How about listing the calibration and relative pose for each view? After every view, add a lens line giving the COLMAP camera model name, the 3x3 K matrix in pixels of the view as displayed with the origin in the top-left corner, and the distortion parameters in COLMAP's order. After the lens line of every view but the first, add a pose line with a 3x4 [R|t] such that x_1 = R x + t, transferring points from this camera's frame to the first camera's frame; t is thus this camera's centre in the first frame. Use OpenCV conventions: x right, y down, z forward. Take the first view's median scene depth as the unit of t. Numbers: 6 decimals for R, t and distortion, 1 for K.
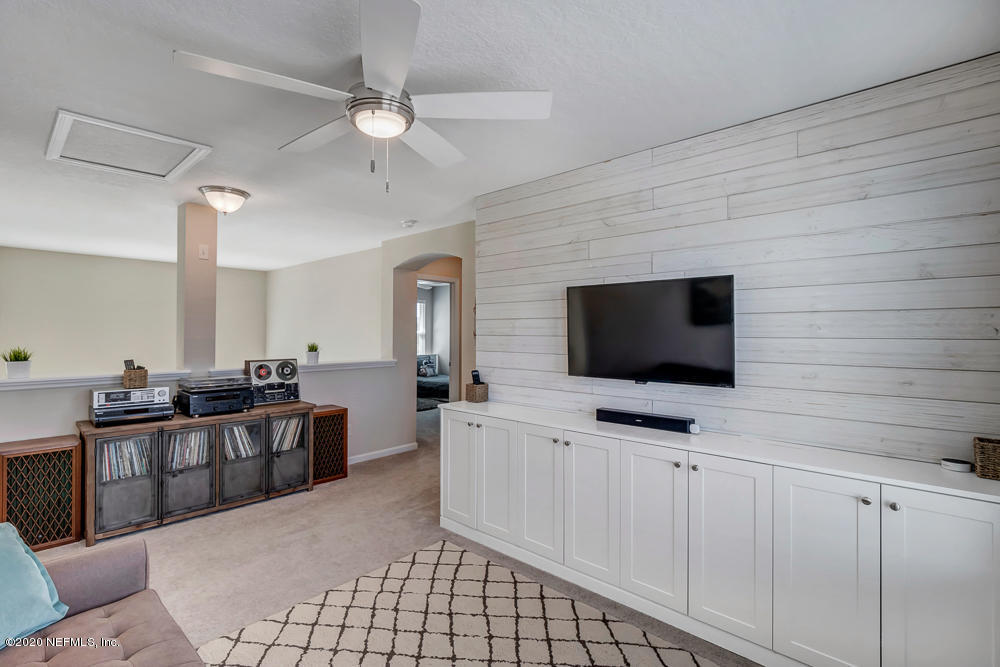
lens RADIAL K [[469.2, 0, 495.5], [0, 469.2, 330.6], [0, 0, 1]] dist [-0.001239, -0.000732]
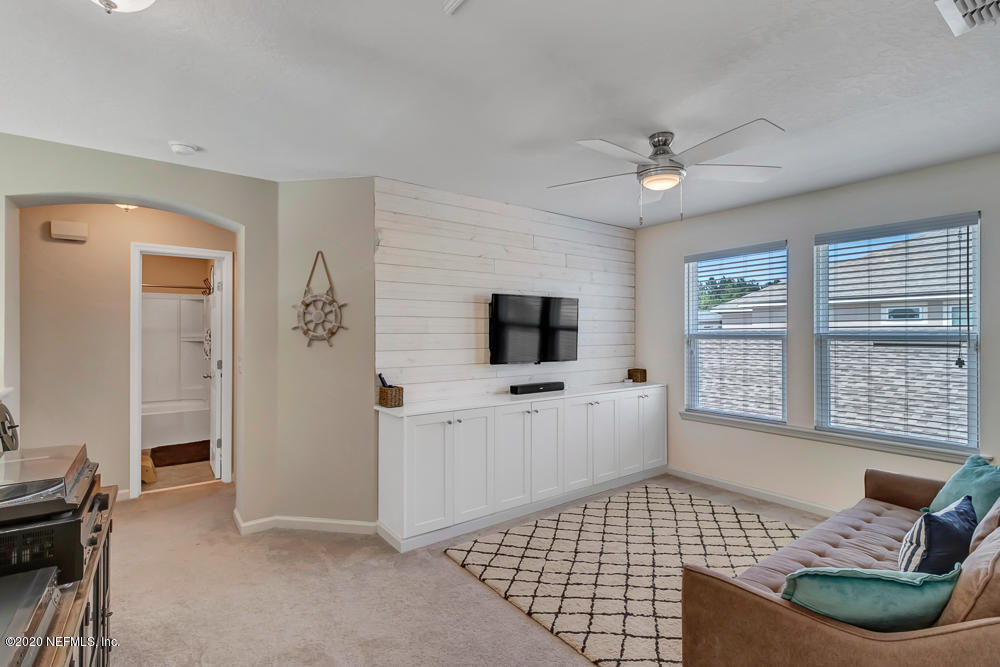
lens RADIAL K [[469.2, 0, 497.4], [0, 469.2, 333.8], [0, 0, 1]] dist [-0.001239, -0.000732]
pose [[0.183166, -0.003027, 0.983077, -1.282885], [0.001333, 0.999995, 0.002831, 0.010950], [-0.983081, 0.000792, 0.183169, 0.910081]]
